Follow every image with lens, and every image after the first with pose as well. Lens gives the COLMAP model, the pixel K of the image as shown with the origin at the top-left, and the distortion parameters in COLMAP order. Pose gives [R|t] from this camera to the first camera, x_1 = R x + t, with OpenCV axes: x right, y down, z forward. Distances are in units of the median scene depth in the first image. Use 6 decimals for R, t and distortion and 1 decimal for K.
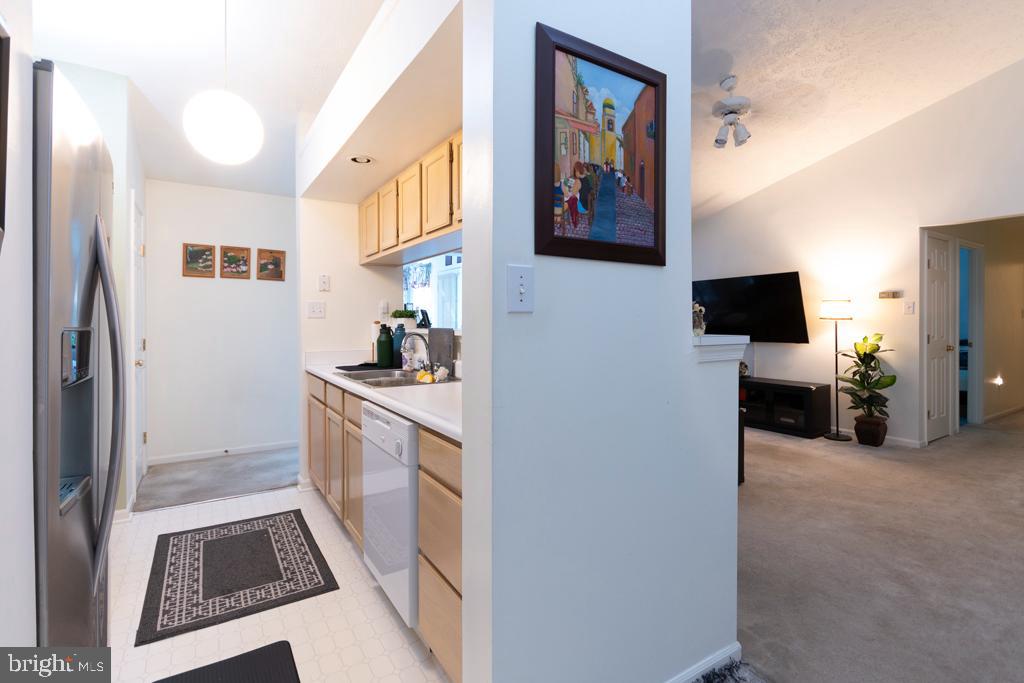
lens RADIAL K [[481.0, 0, 503.1], [0, 481.0, 324.2], [0, 0, 1]] dist [-0.012291, -0.000420]
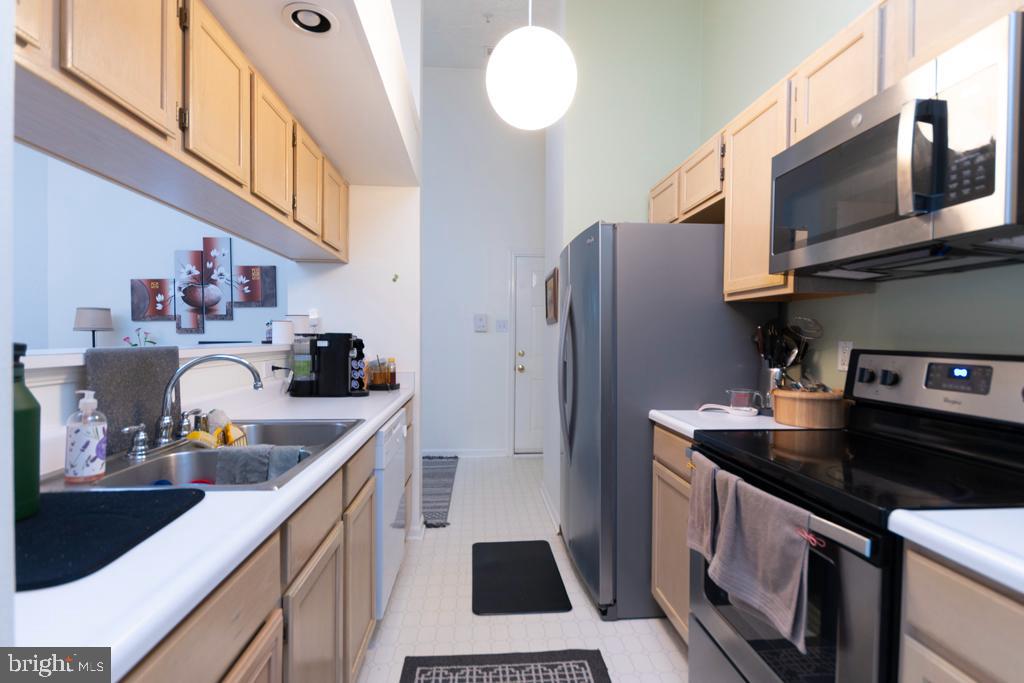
lens RADIAL K [[481.0, 0, 511.9], [0, 481.0, 346.7], [0, 0, 1]] dist [-0.012291, -0.000420]
pose [[-0.889254, -0.012327, 0.457247, -0.441729], [-0.003628, 0.999795, 0.019898, -0.005348], [-0.457399, 0.016036, -0.889117, 0.824102]]
